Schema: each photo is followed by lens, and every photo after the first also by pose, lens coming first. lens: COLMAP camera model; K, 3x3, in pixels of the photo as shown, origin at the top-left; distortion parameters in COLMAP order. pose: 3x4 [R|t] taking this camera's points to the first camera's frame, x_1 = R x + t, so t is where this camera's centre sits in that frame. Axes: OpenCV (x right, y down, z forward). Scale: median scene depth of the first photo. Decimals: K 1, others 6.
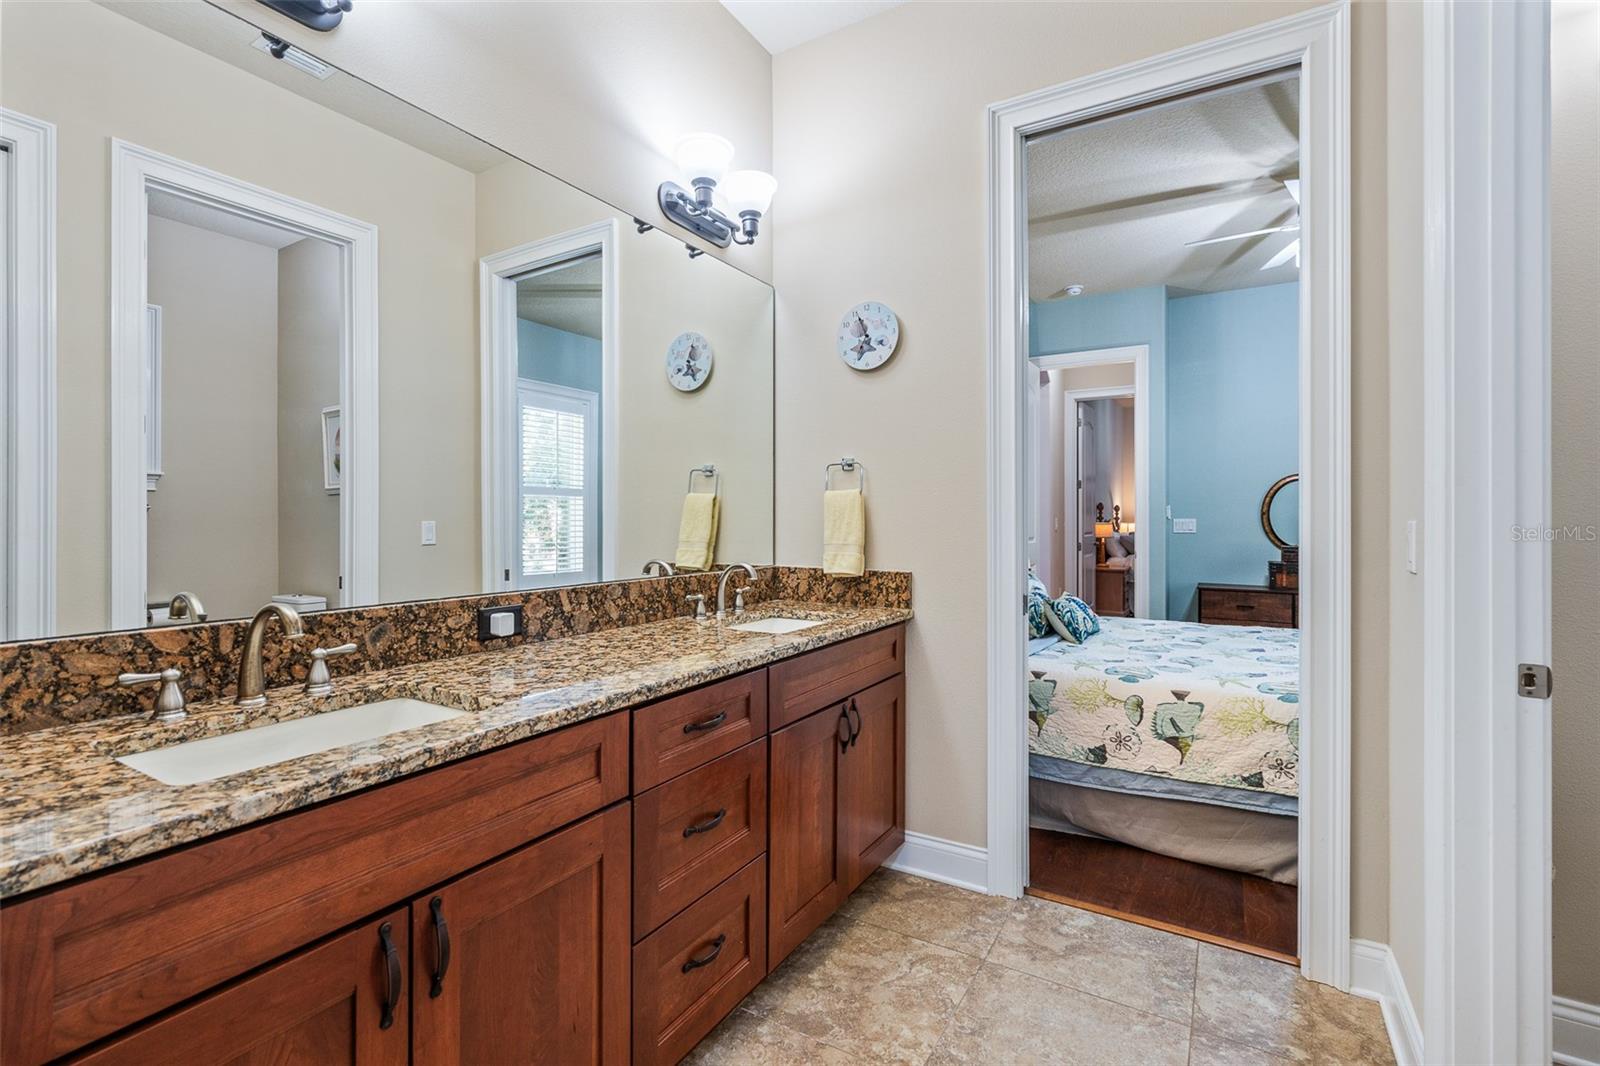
lens RADIAL K [[724.1, 0, 791.7], [0, 724.1, 527.0], [0, 0, 1]] dist [-0.006816, 0.003495]
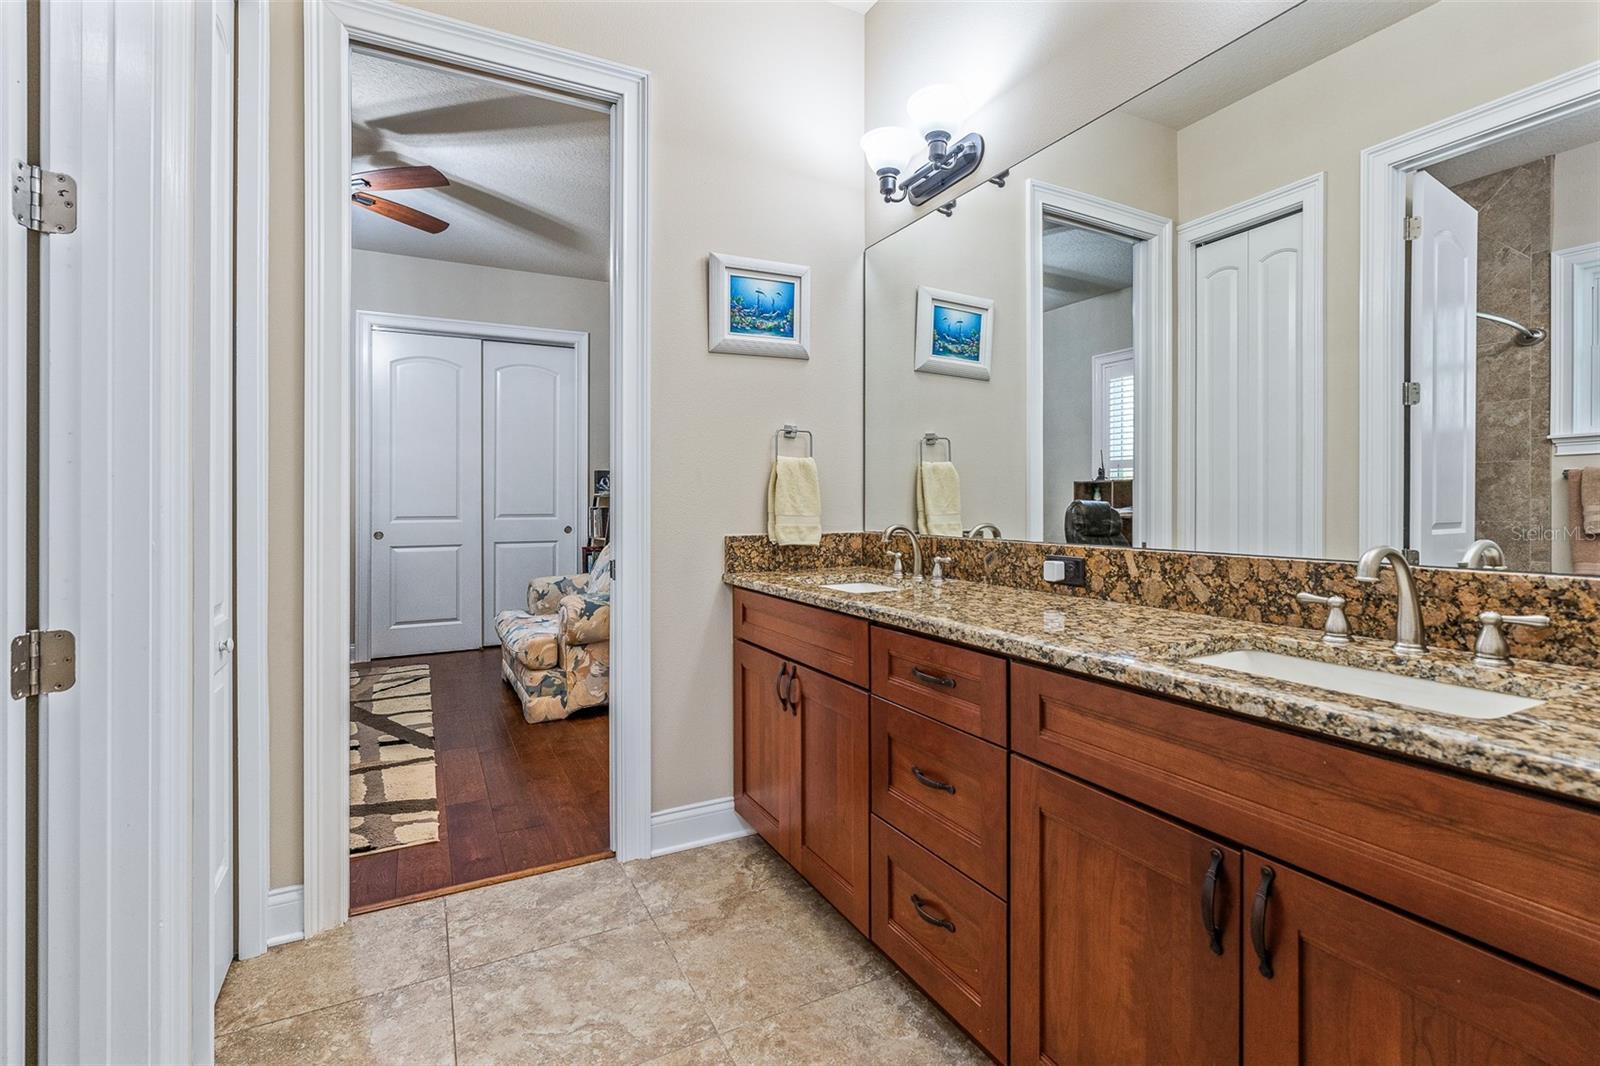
lens RADIAL K [[724.1, 0, 790.4], [0, 724.1, 492.8], [0, 0, 1]] dist [-0.006816, 0.003495]
pose [[-0.521981, -0.008633, -0.852914, 0.684701], [-0.004947, 0.999963, -0.007094, 0.022695], [0.852943, 0.000517, -0.522004, 1.119694]]
